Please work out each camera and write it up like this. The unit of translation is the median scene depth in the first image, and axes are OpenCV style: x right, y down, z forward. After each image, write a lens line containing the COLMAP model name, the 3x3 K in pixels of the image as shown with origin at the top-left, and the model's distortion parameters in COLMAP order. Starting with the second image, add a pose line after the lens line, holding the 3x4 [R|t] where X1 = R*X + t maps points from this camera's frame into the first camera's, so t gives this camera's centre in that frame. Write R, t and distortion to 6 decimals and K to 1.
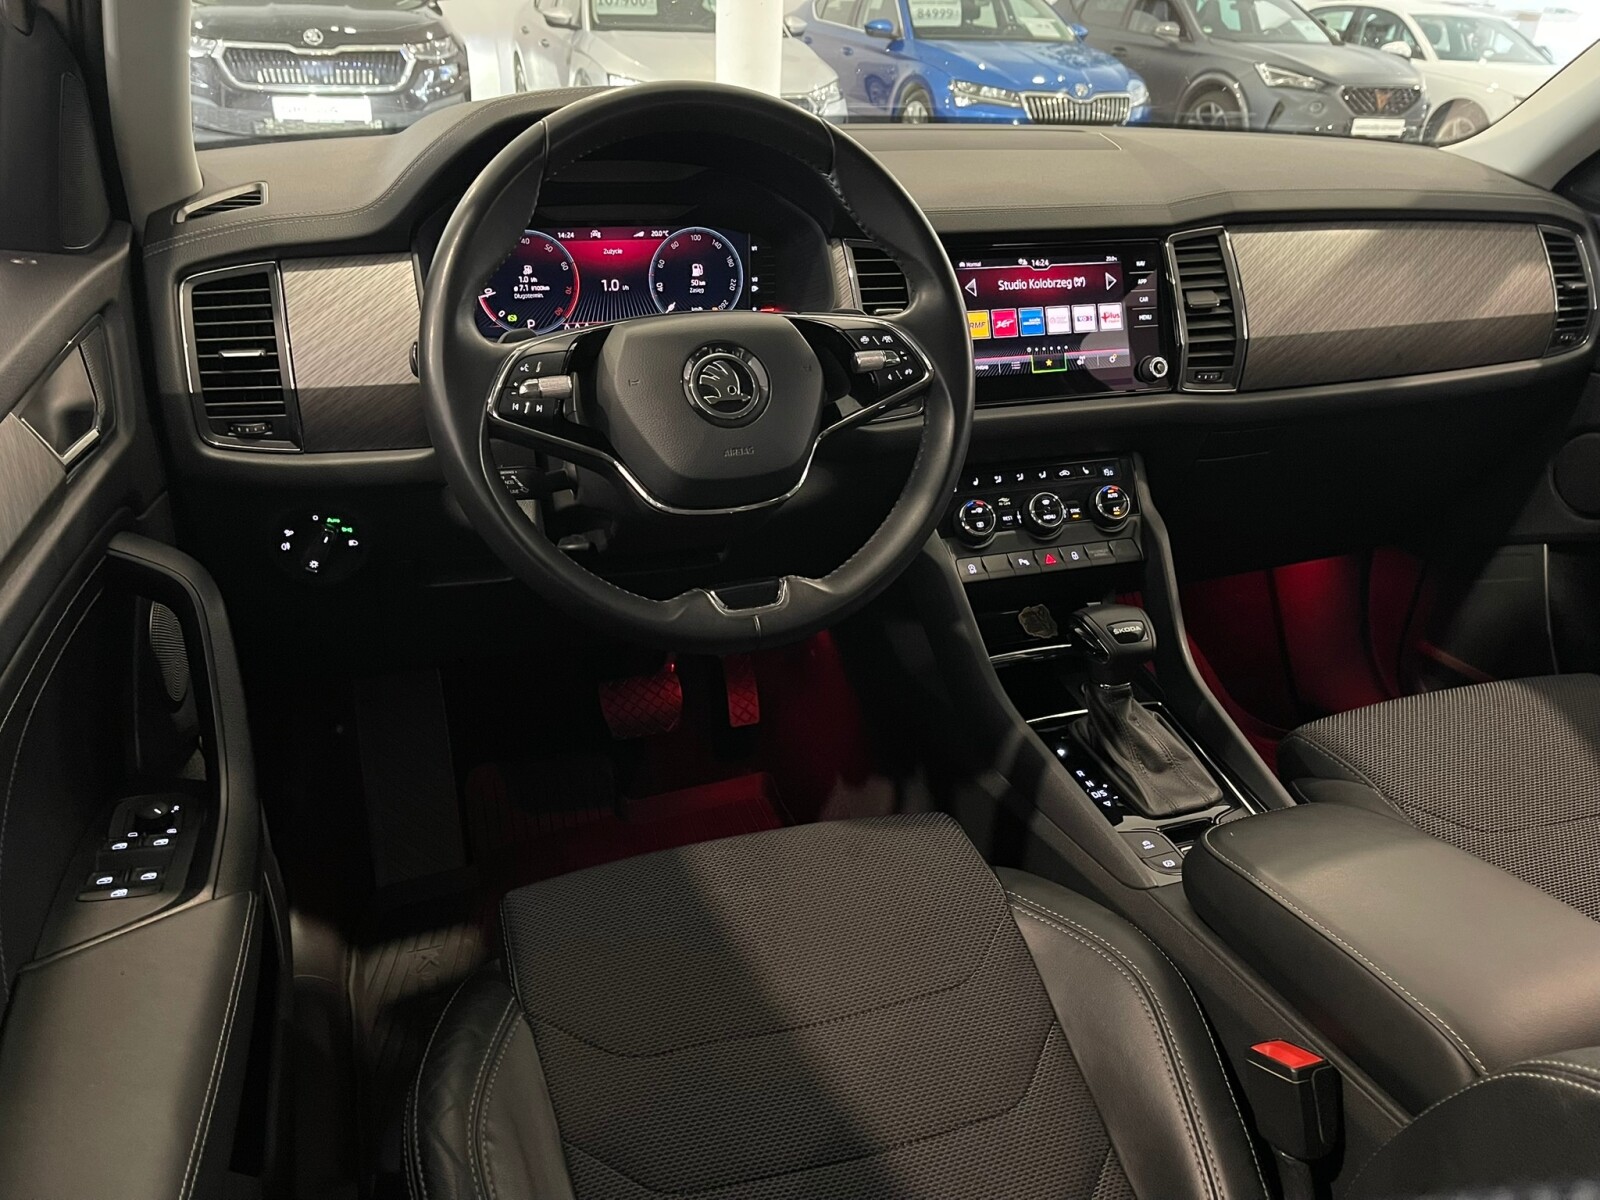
lens RADIAL K [[1219.1, 0, 793.3], [0, 1219.1, 602.6], [0, 0, 1]] dist [0.074521, -0.096732]
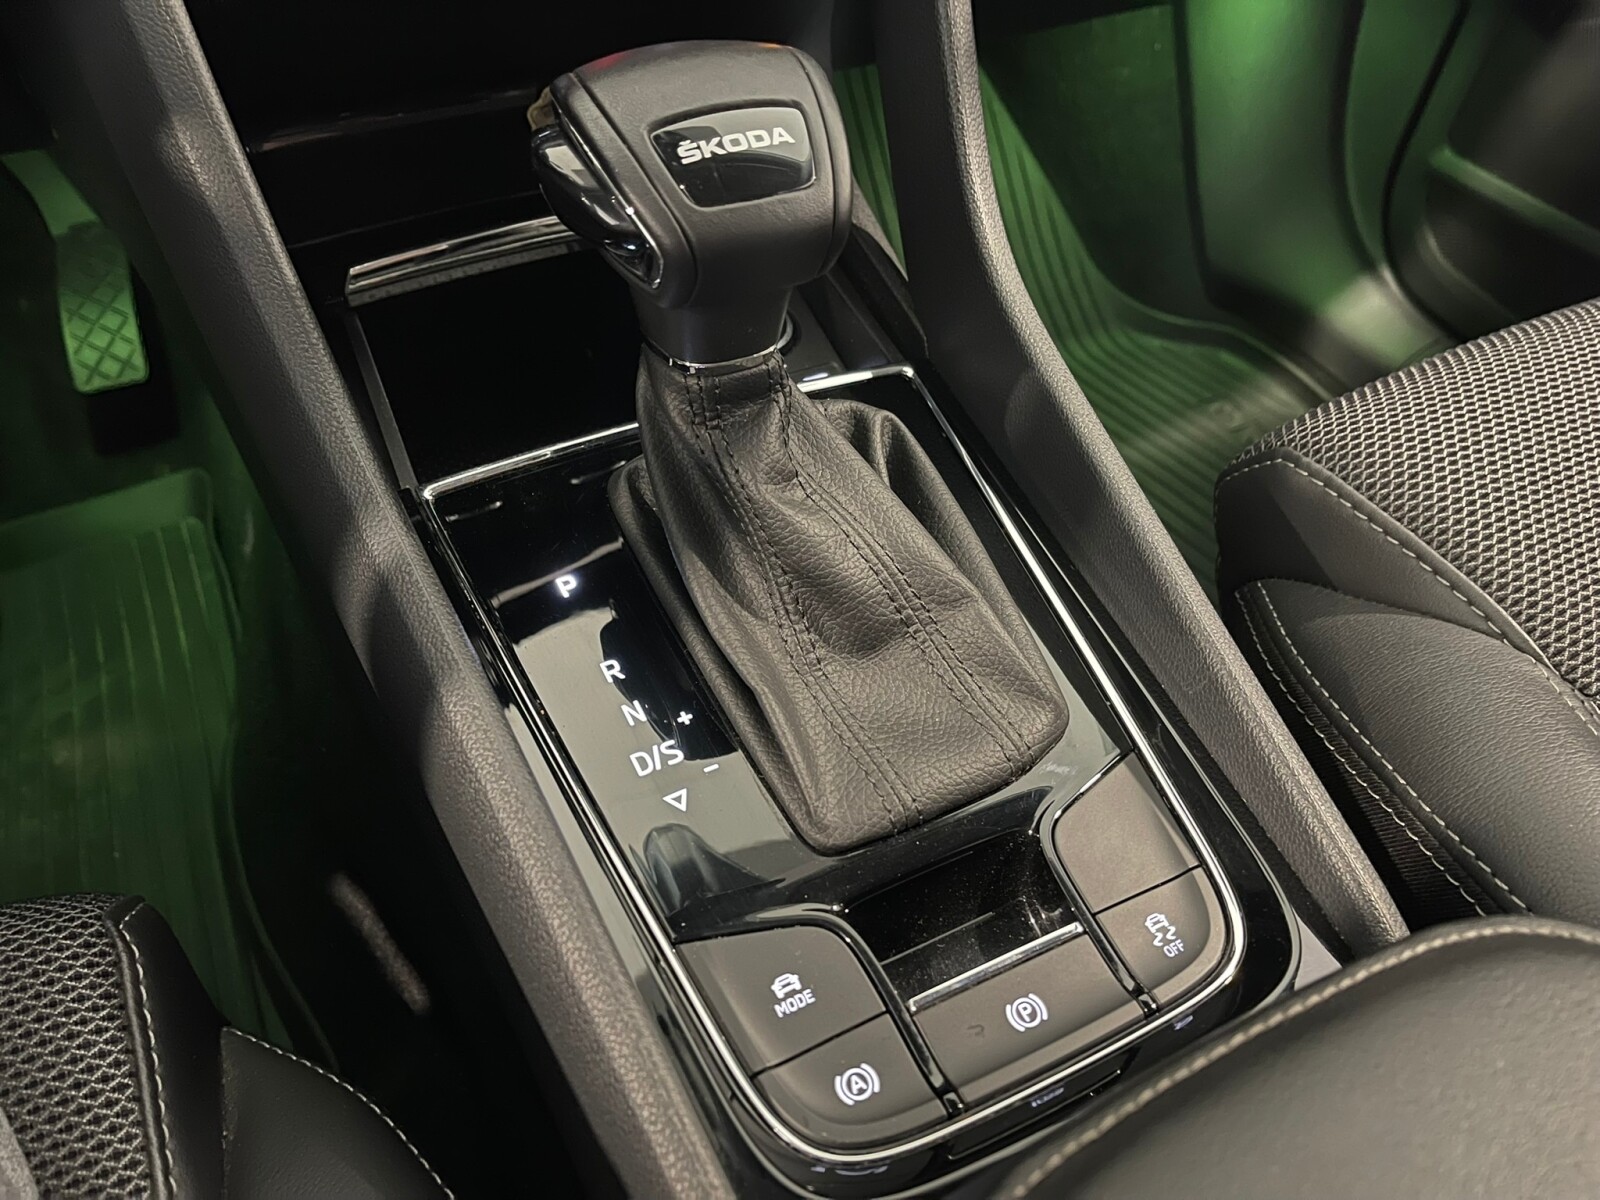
lens RADIAL K [[1219.1, 0, 790.2], [0, 1219.1, 609.6], [0, 0, 1]] dist [0.074521, -0.096732]
pose [[0.992177, -0.072578, 0.101572, 0.226543], [0.030304, 0.929320, 0.368030, 0.016555], [-0.121104, -0.362073, 0.924250, 0.662521]]
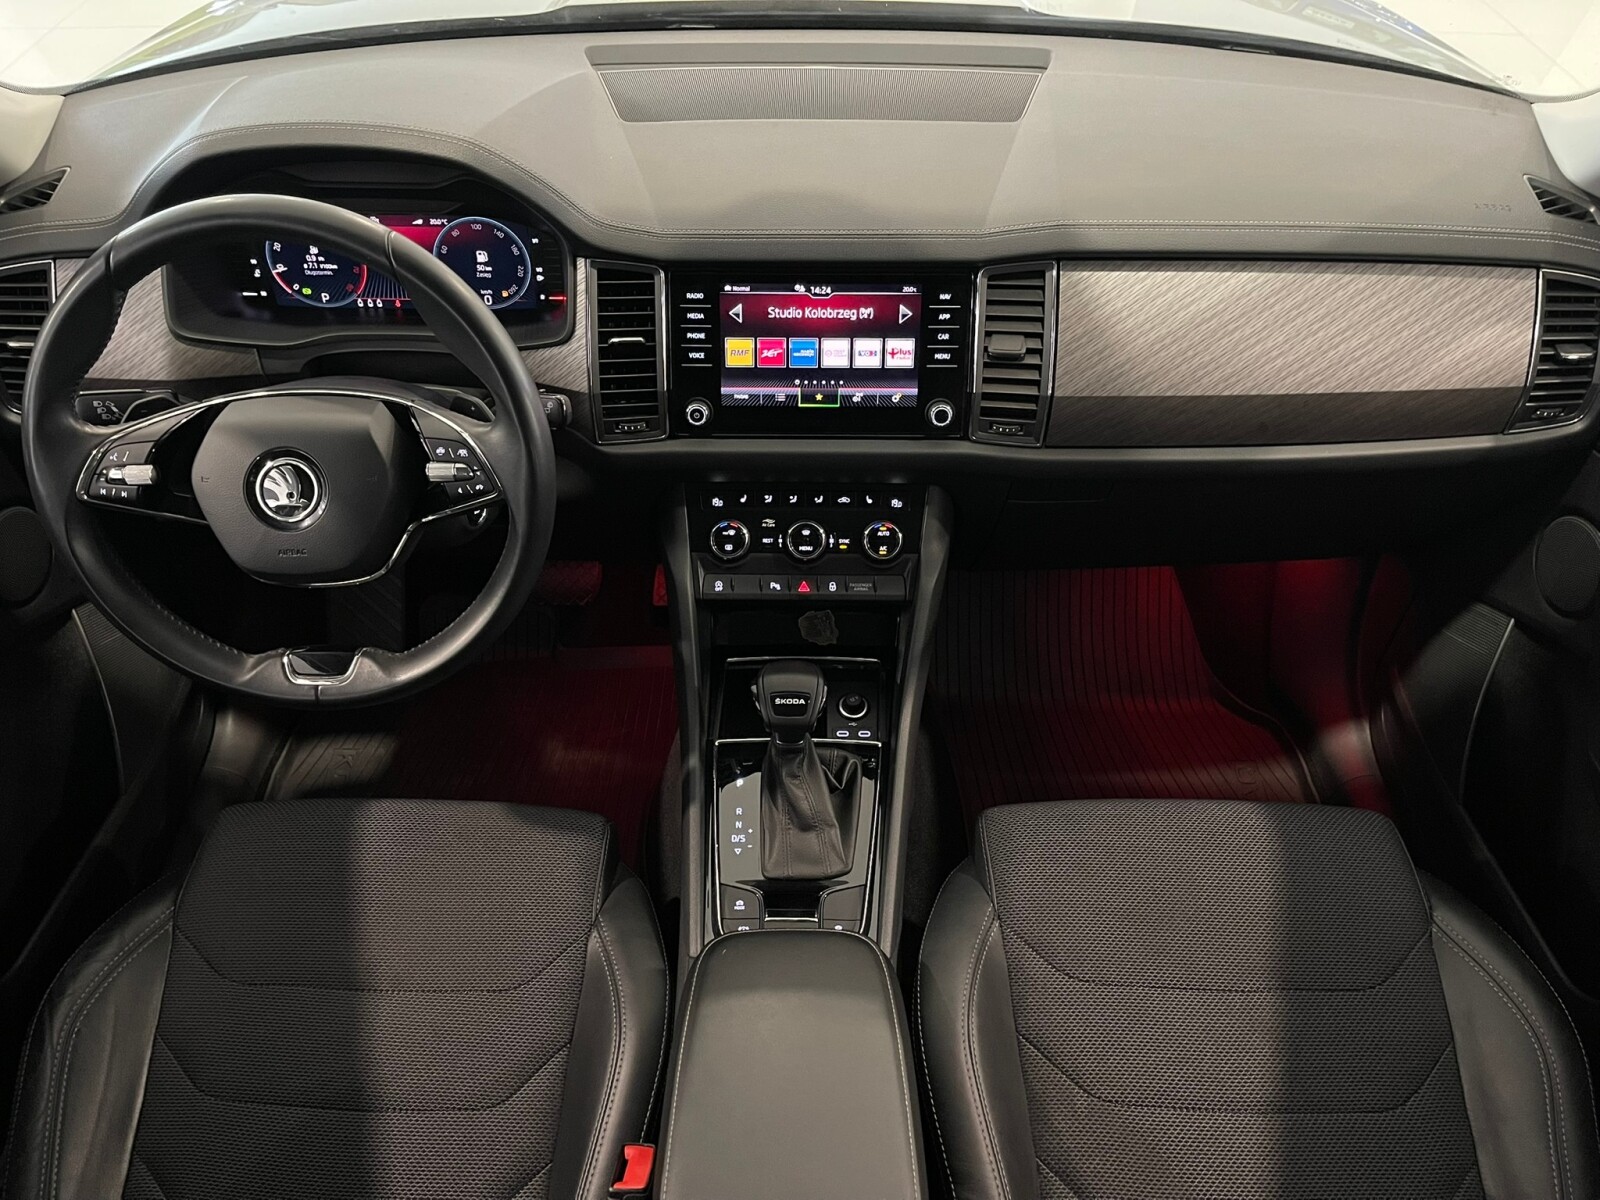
lens RADIAL K [[1219.1, 0, 789.5], [0, 1219.1, 609.1], [0, 0, 1]] dist [0.074521, -0.096732]
pose [[0.936178, 0.217001, -0.276553, 0.485749], [-0.125088, 0.940872, 0.314823, -0.336531], [0.328517, -0.260136, 0.907968, 0.082906]]
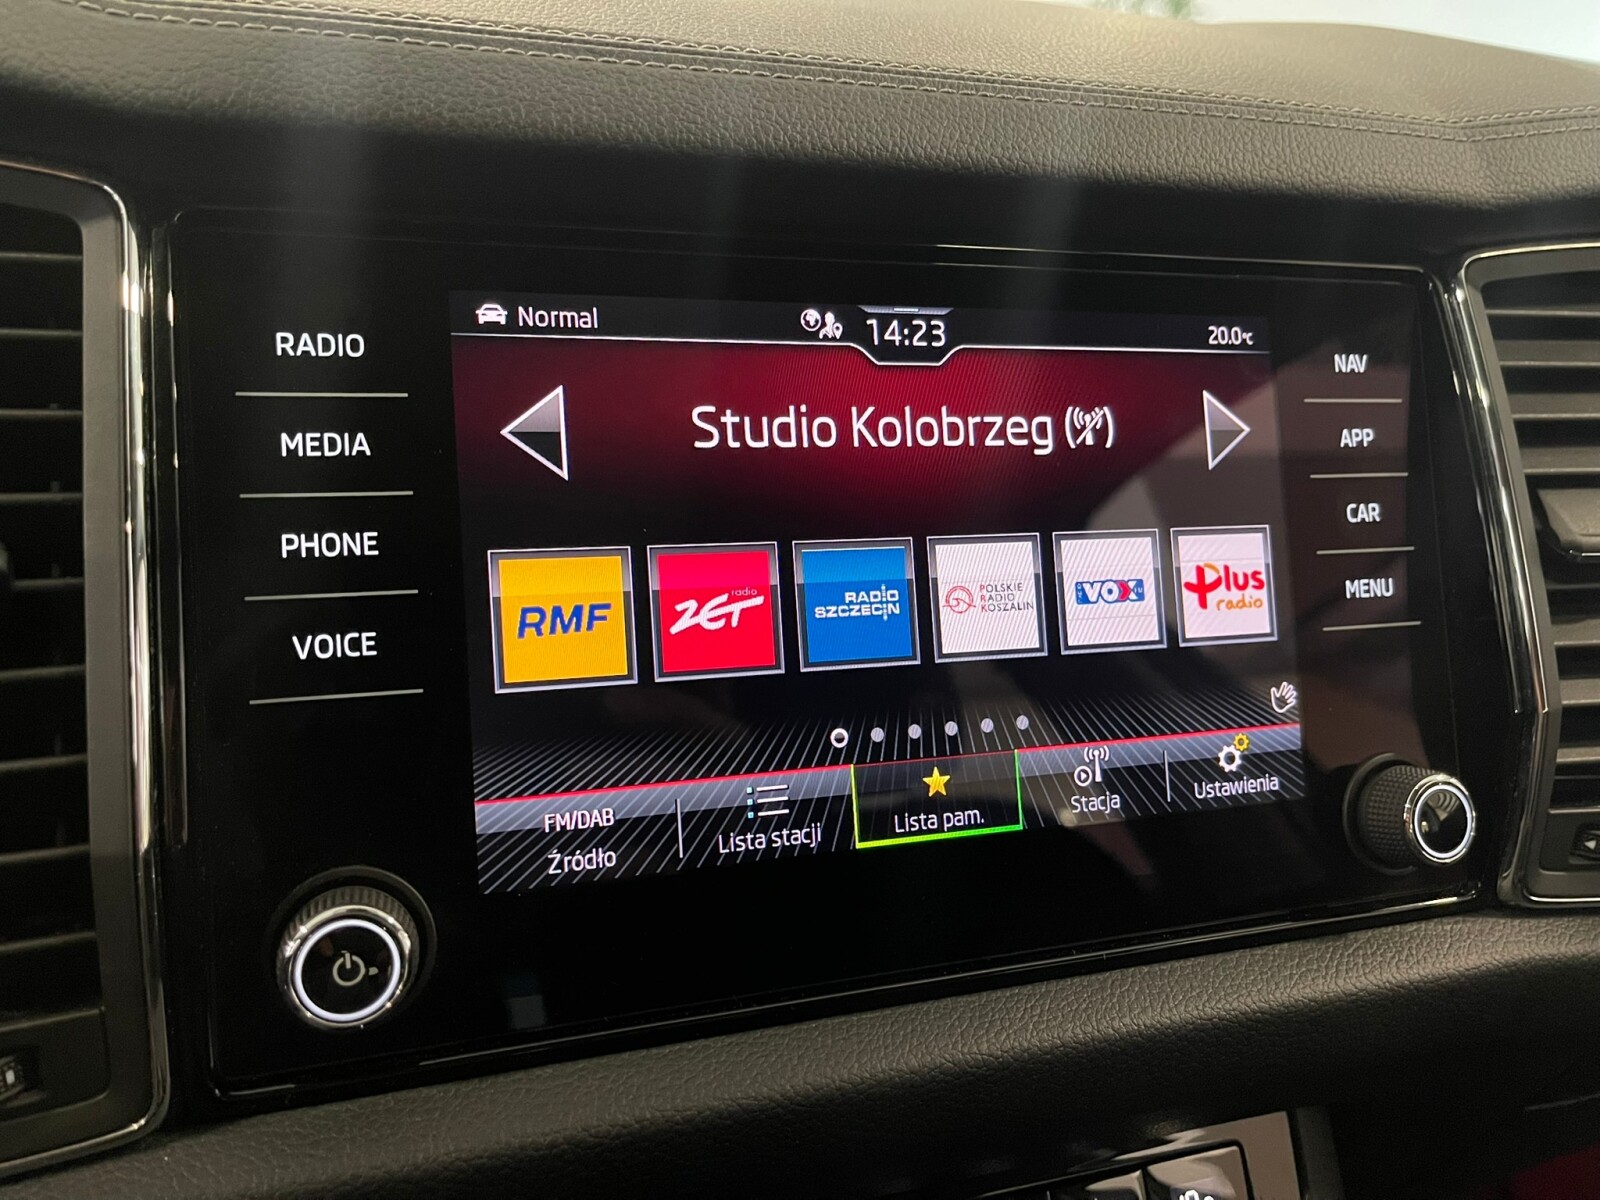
lens RADIAL K [[1219.1, 0, 794.6], [0, 1219.1, 597.9], [0, 0, 1]] dist [0.074521, -0.096732]
pose [[0.998978, 0.044686, -0.006793, 0.183650], [-0.045147, 0.993721, -0.102377, -0.206577], [0.002176, 0.102579, 0.994722, 0.786873]]
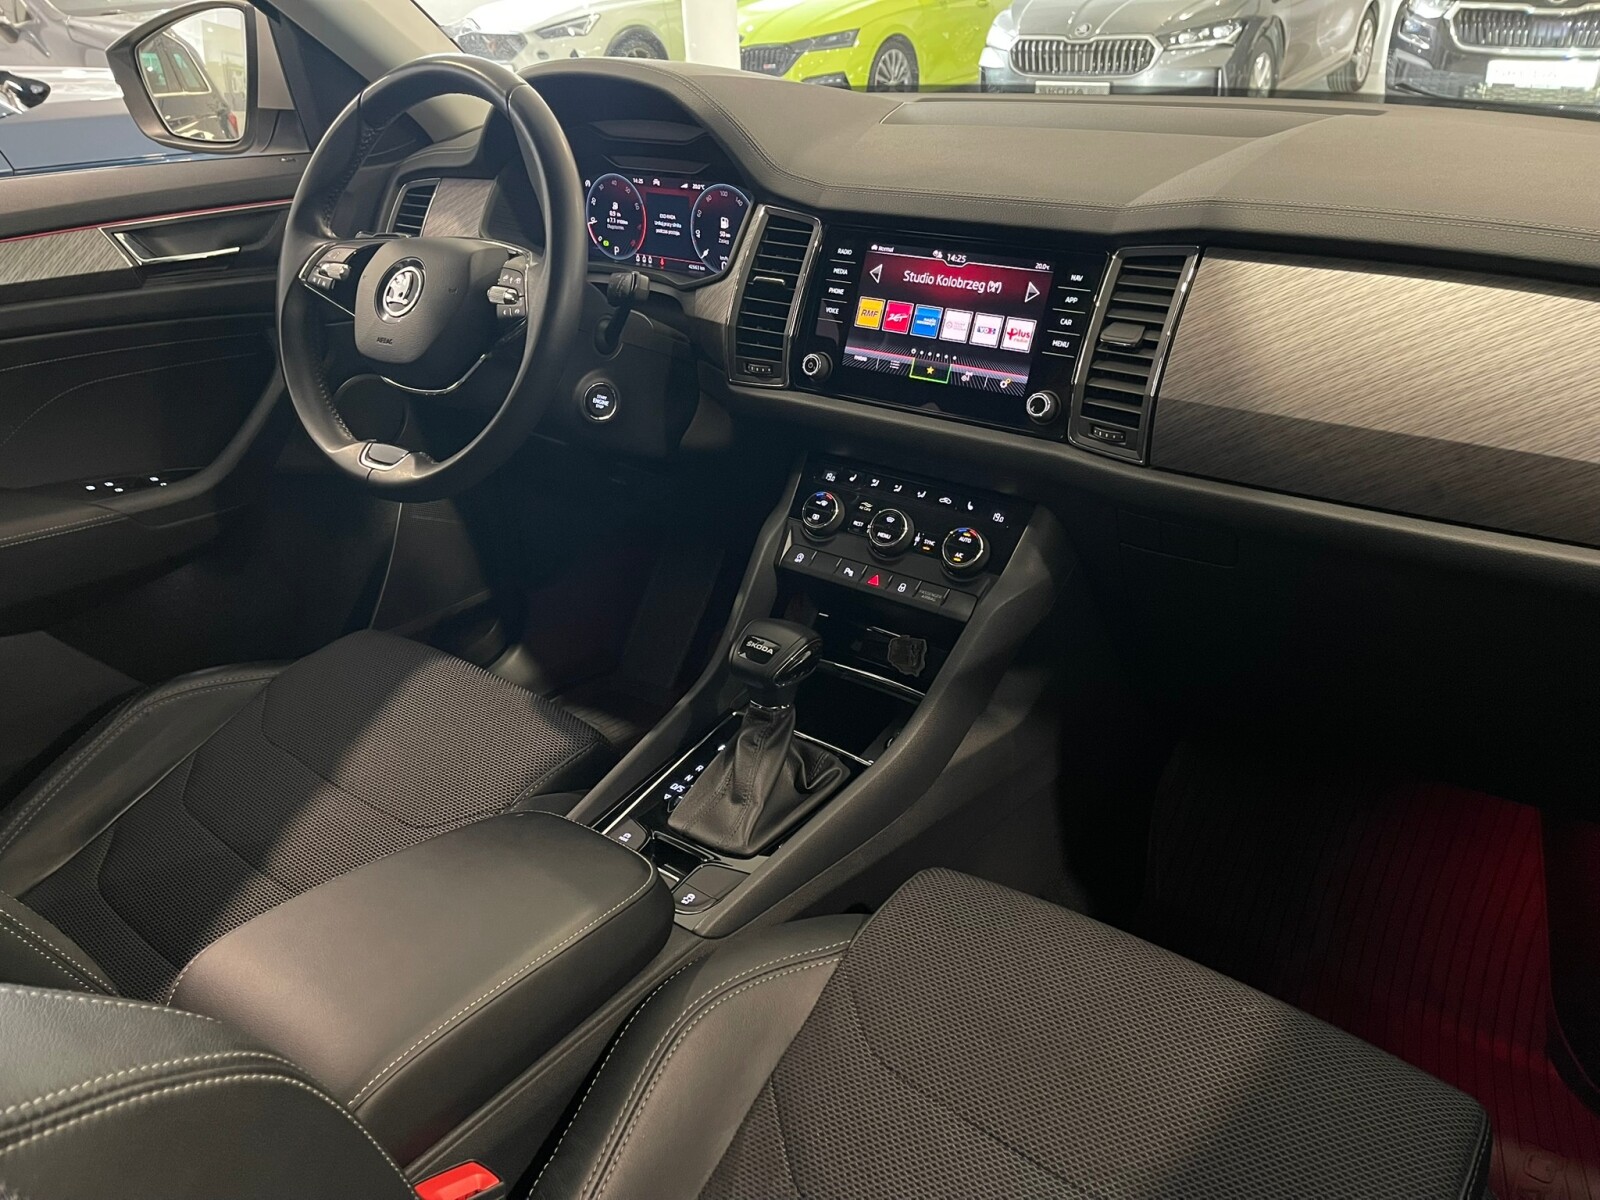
lens RADIAL K [[1219.1, 0, 779.1], [0, 1219.1, 588.1], [0, 0, 1]] dist [0.074521, -0.096732]
pose [[0.537283, 0.333995, -0.774451, 0.887998], [-0.320140, 0.930287, 0.179101, -0.172102], [0.780280, 0.151704, 0.606753, 0.399284]]
